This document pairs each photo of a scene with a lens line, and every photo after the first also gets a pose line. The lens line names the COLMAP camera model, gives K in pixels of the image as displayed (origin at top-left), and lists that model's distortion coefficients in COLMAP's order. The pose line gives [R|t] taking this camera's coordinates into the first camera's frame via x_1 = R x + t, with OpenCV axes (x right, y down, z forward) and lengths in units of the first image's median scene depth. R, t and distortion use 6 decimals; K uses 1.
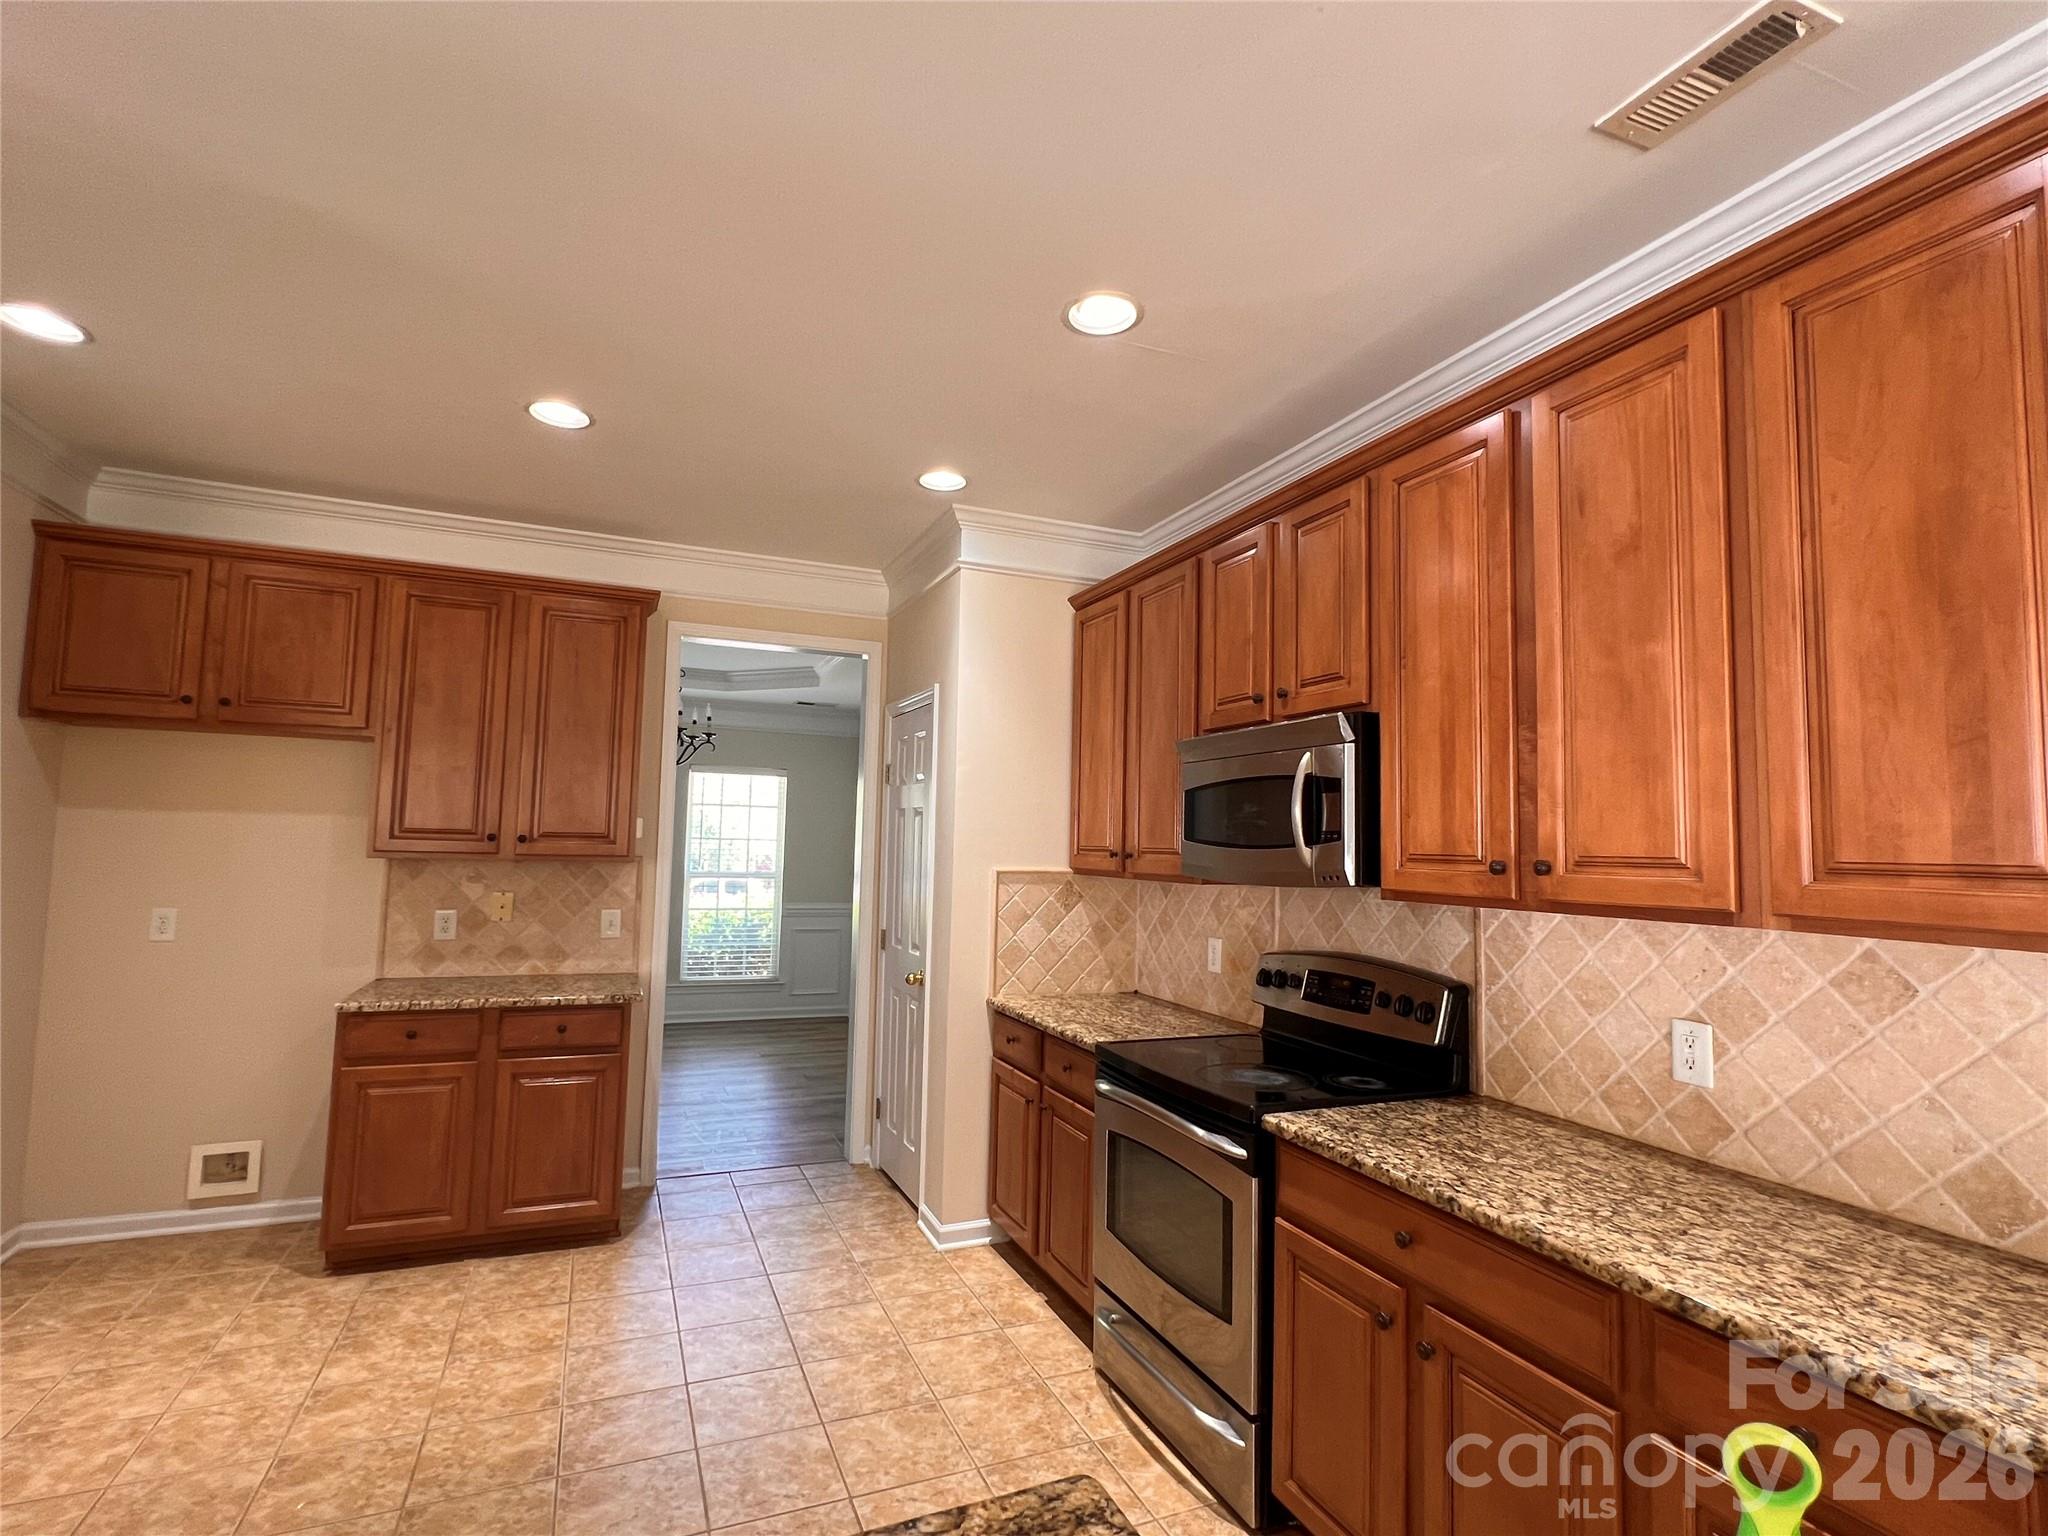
lens RADIAL K [[984.6, 0, 1022.5], [0, 984.6, 770.8], [0, 0, 1]] dist [-0.005569, 0.002357]
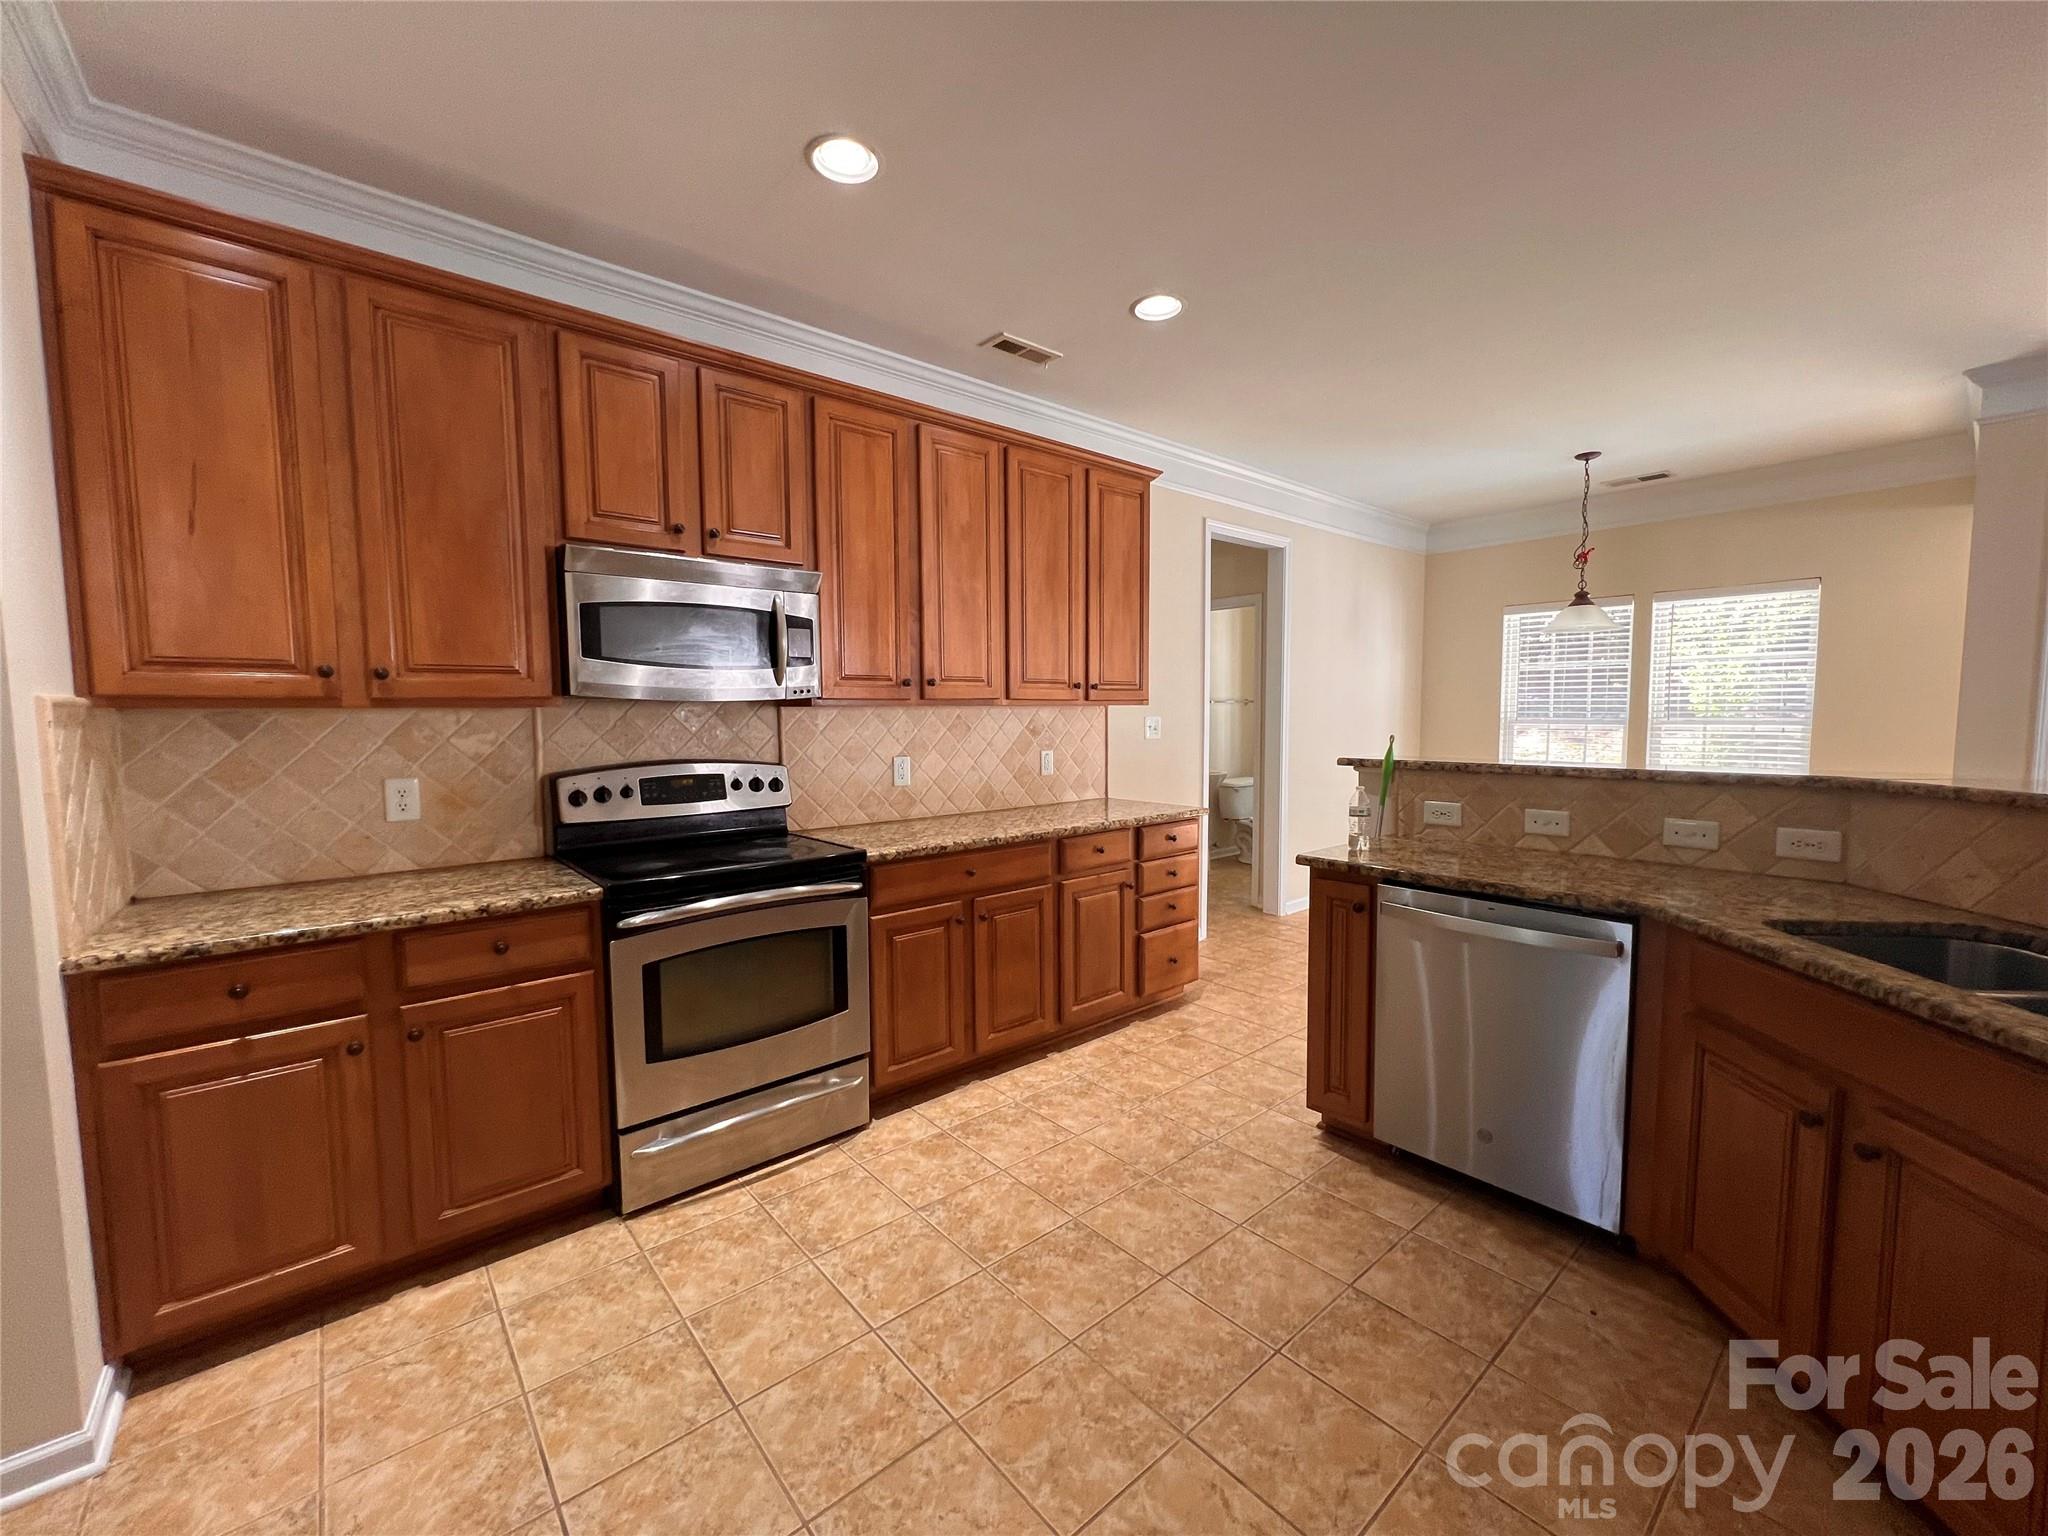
lens RADIAL K [[835.4, 0, 1010.5], [0, 835.4, 765.0], [0, 0, 1]] dist [0.001545, 0.000236]
pose [[-0.291819, -0.086079, 0.952592, -0.775982], [-0.073081, 0.995037, 0.067527, 0.096627], [-0.953678, -0.049911, -0.296661, 0.930619]]
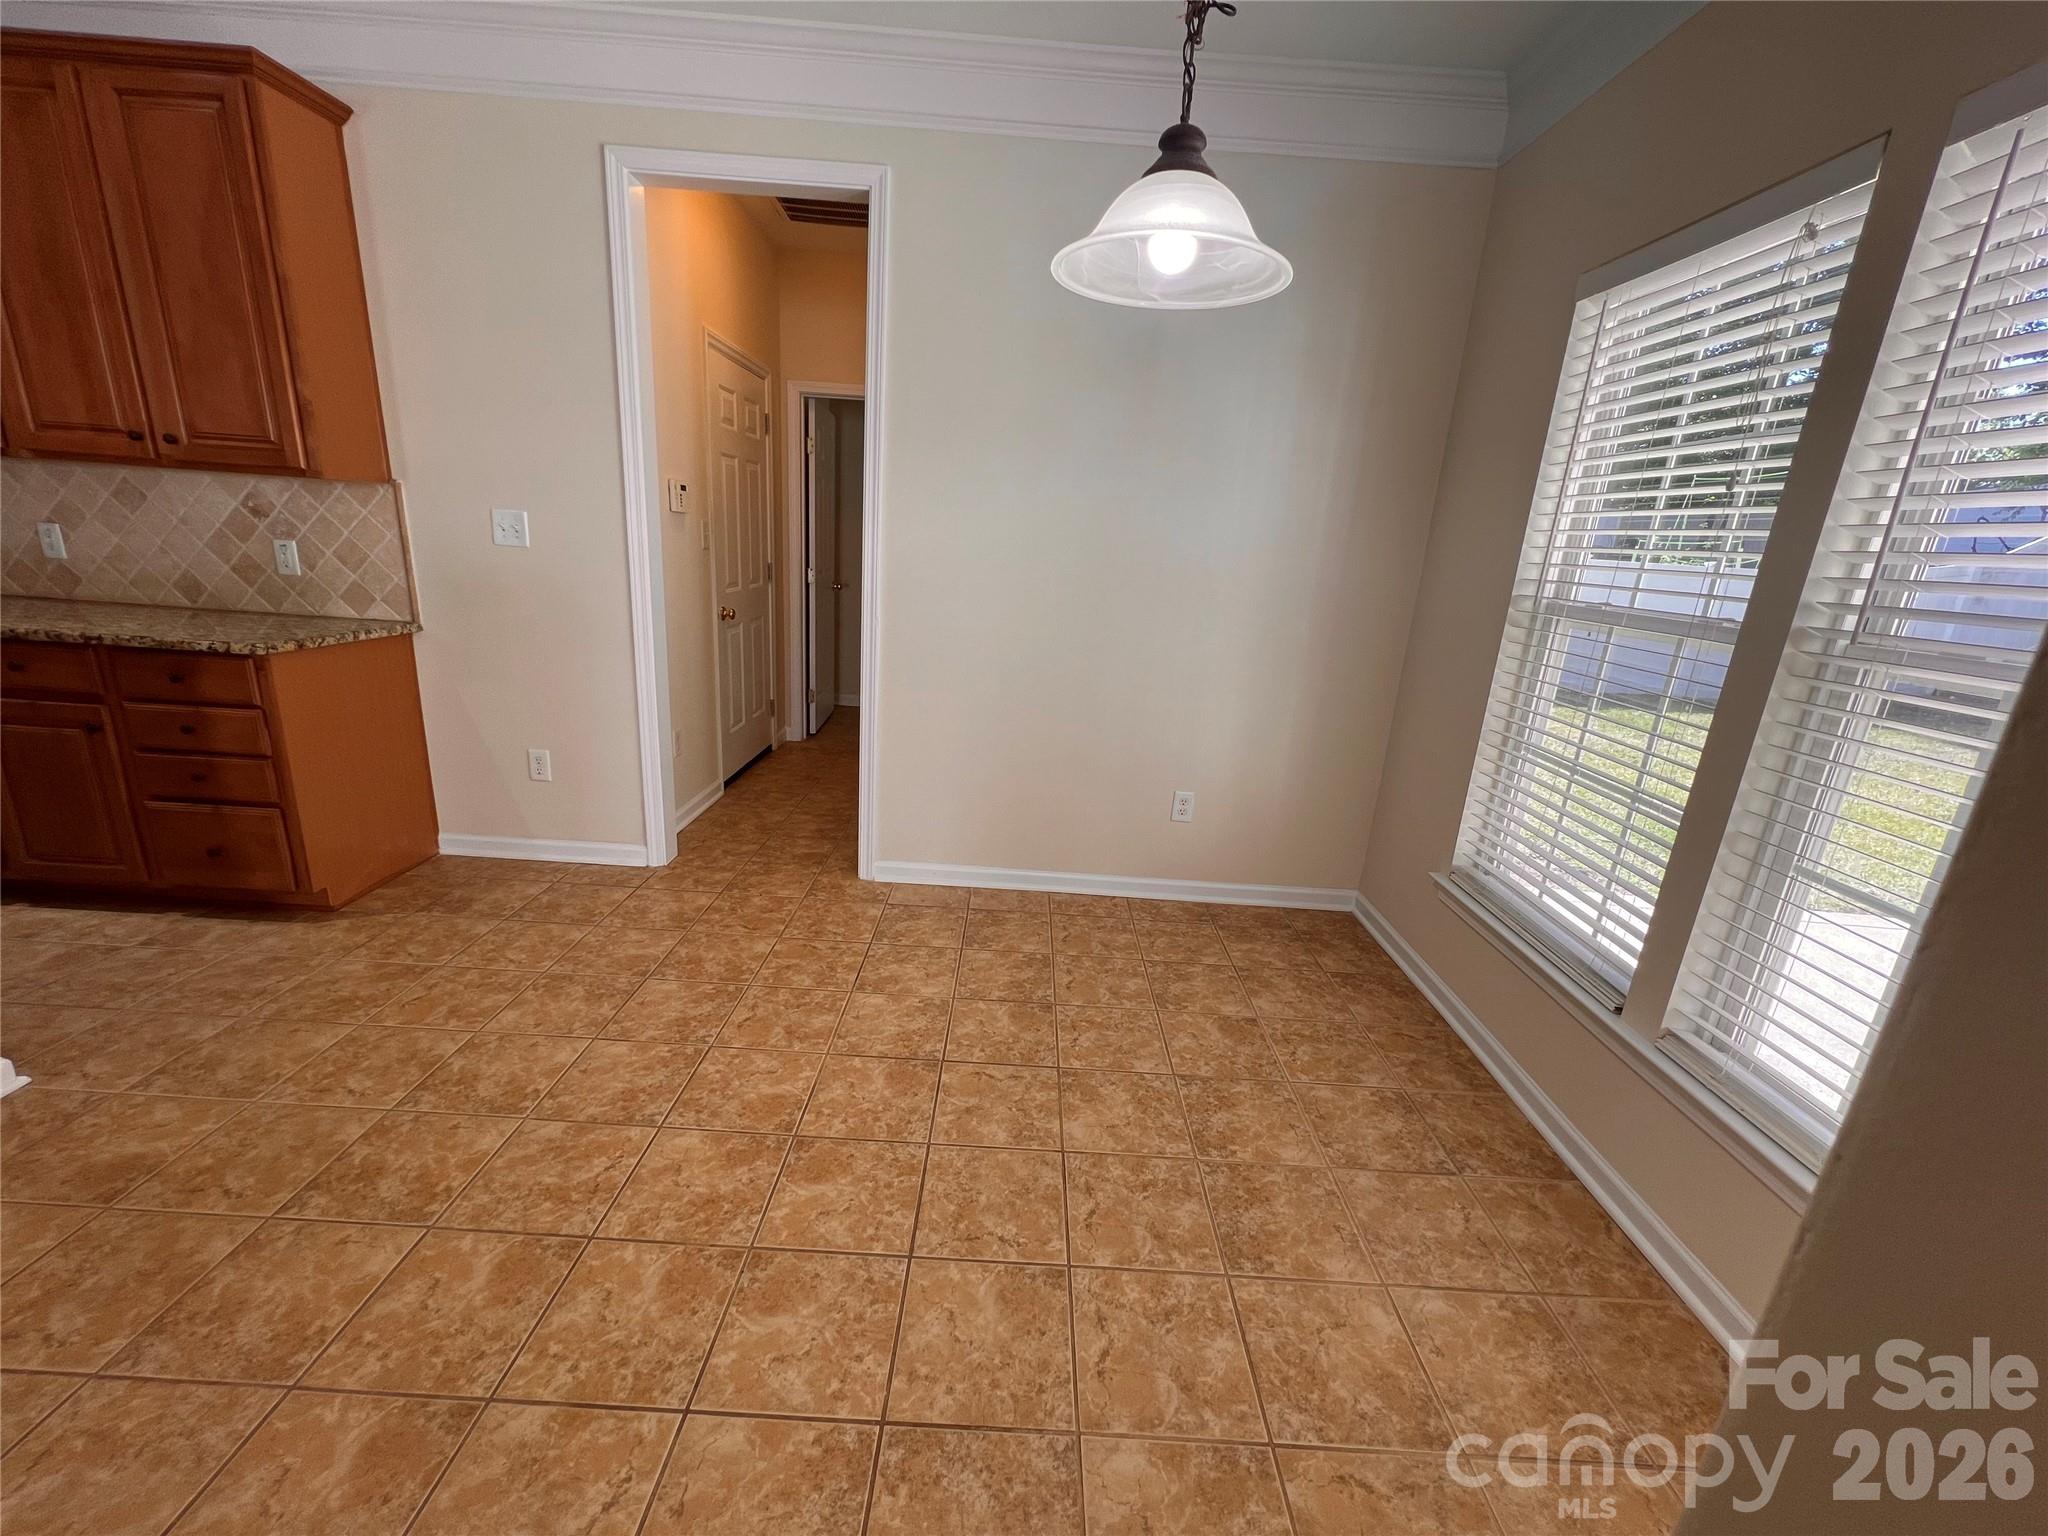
lens RADIAL K [[811.5, 0, 1026.0], [0, 811.5, 764.1], [0, 0, 1]] dist [-0.000687, -0.001270]
pose [[0.396769, -0.244081, 0.884872, -0.009601], [-0.128547, 0.939724, 0.316850, -0.016396], [-0.908873, -0.239464, 0.341478, -0.857432]]
